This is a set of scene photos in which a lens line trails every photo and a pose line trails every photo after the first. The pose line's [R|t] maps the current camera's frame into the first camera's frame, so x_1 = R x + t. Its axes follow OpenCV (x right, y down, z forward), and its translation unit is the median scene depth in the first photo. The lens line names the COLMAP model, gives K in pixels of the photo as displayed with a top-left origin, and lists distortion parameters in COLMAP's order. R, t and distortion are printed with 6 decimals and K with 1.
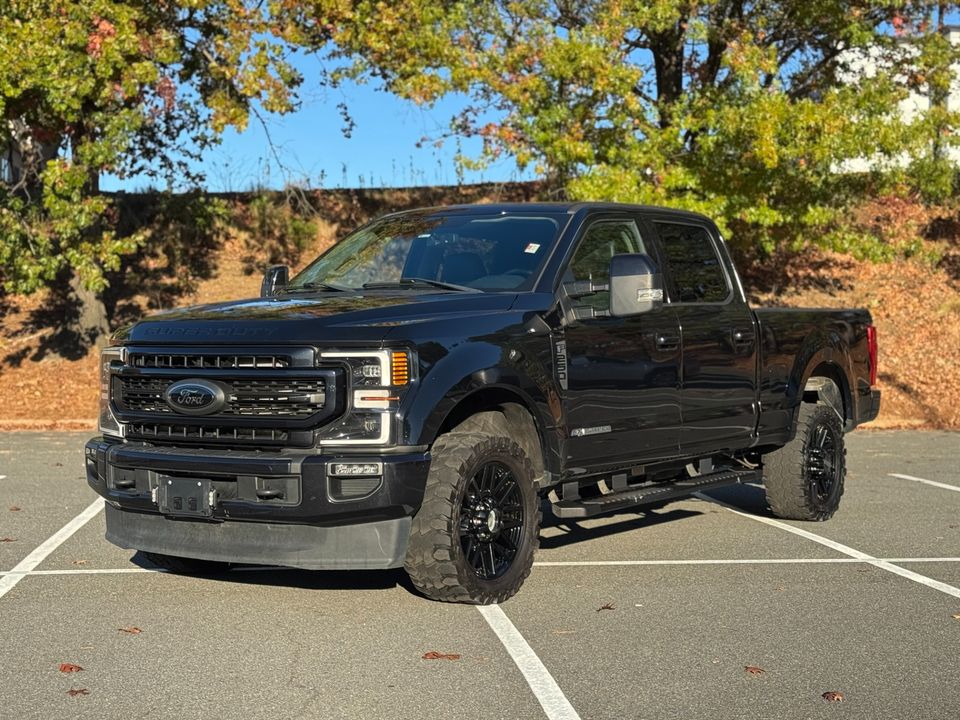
lens RADIAL K [[1532.9, 0, 480.0], [0, 1532.9, 360.0], [0, 0, 1]] dist [0.185881, -0.036315]
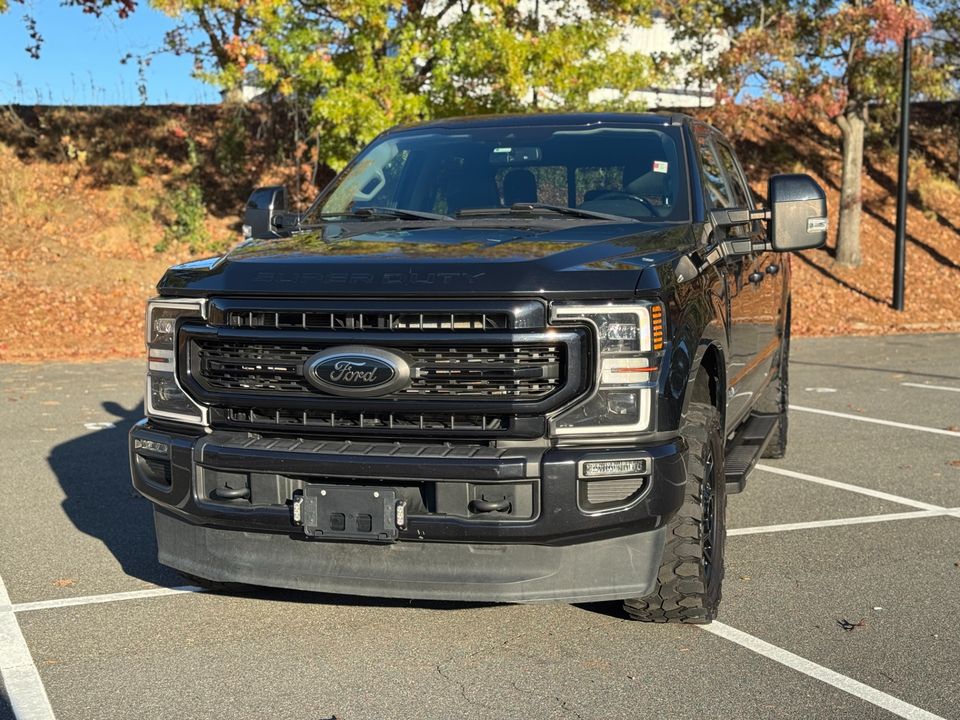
lens RADIAL K [[1333.6, 0, 477.4], [0, 1333.6, 357.8], [0, 0, 1]] dist [0.184048, -0.356537]
pose [[0.953156, -0.027318, 0.301244, -0.319371], [0.008674, 0.997972, 0.063055, -0.020519], [-0.302356, -0.057488, 0.951460, 0.404262]]
